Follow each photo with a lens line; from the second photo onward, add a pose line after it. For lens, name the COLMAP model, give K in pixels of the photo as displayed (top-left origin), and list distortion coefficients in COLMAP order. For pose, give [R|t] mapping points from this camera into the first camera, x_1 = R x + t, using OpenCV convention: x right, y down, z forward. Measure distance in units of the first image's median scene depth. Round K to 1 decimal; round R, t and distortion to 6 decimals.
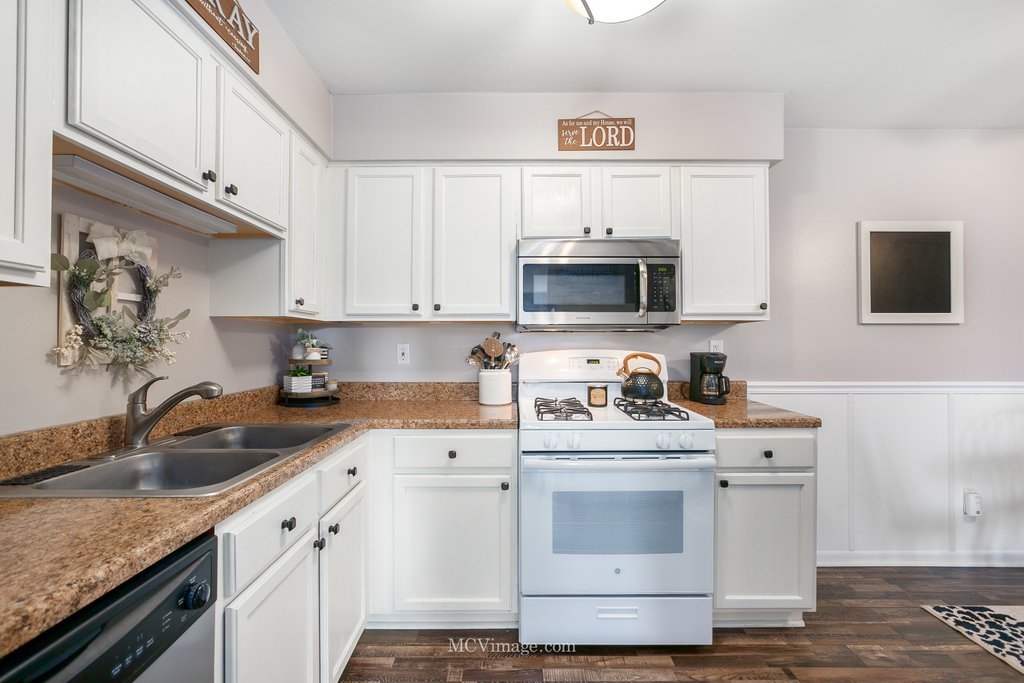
lens RADIAL K [[455.7, 0, 512.0], [0, 455.7, 341.5], [0, 0, 1]] dist [-0.011255, 0.001231]
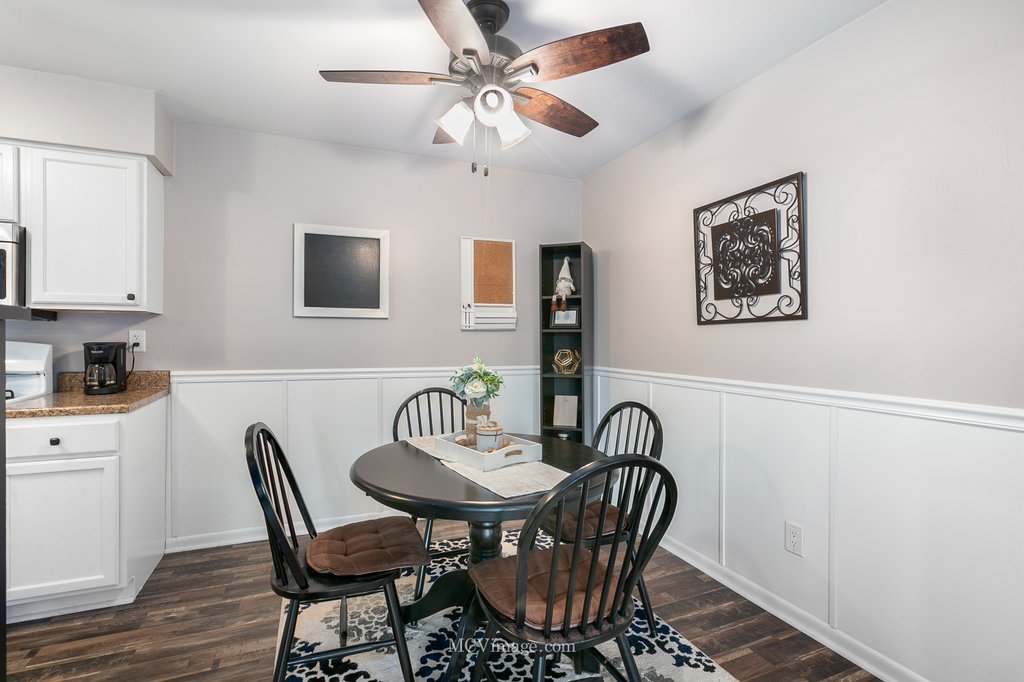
lens RADIAL K [[487.7, 0, 512.0], [0, 487.7, 341.0], [0, 0, 1]] dist [-0.000352, 0.001103]
pose [[0.921450, 0.001839, 0.388492, 0.920656], [-0.008451, 0.999847, 0.015311, -0.002800], [-0.388405, -0.017391, 0.921325, -0.342619]]
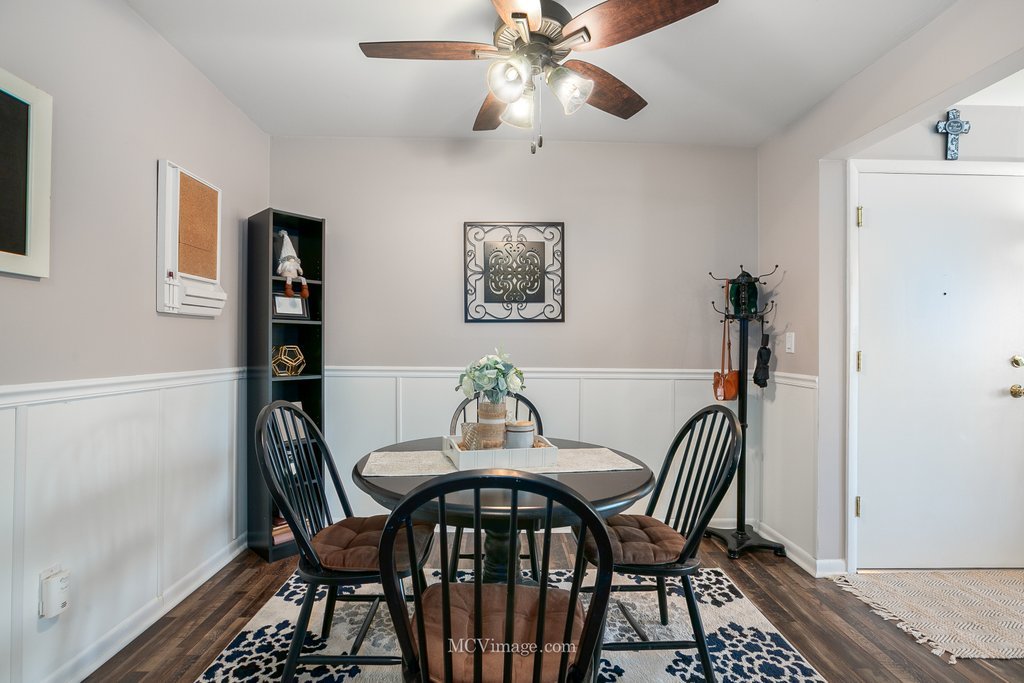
lens RADIAL K [[472.0, 0, 512.0], [0, 472.0, 341.5], [0, 0, 1]] dist [-0.000631, -0.000113]
pose [[-0.031616, 0.010503, 0.999445, 0.451996], [-0.018558, 0.999766, -0.011093, 0.039298], [-0.999328, -0.018898, -0.031414, 0.500484]]
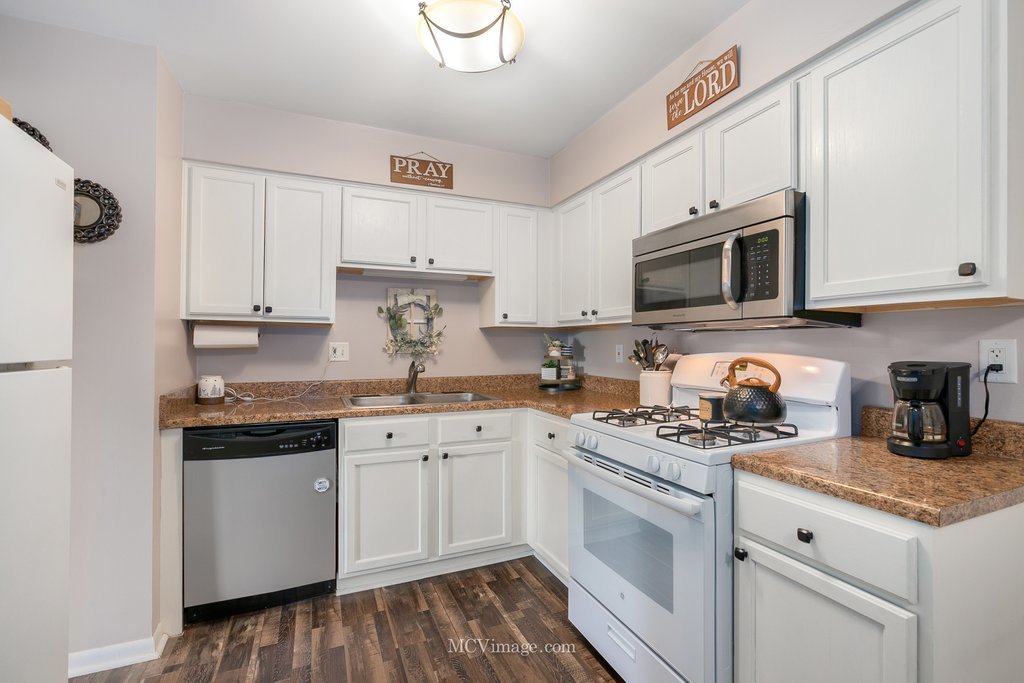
lens RADIAL K [[455.7, 0, 512.0], [0, 455.7, 341.5], [0, 0, 1]] dist [-0.011255, 0.001231]
pose [[0.401907, -0.002852, -0.915676, 0.804311], [0.002183, 0.999995, -0.002157, -0.000547], [0.915678, -0.001132, 0.401911, 0.358343]]
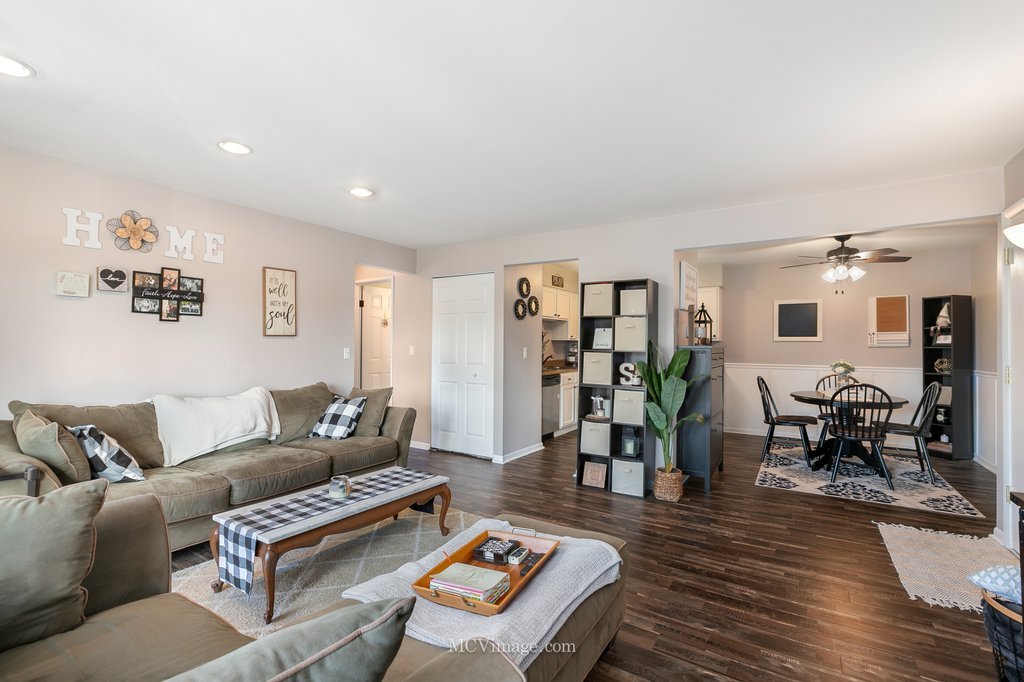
lens RADIAL K [[455.7, 0, 512.0], [0, 455.7, 341.0], [0, 0, 1]] dist [-0.011255, 0.001231]
pose [[0.846010, 0.001722, -0.533165, 1.021305], [-0.002906, 0.999995, -0.001381, -0.037533], [0.533159, 0.002718, 0.846010, -2.225417]]
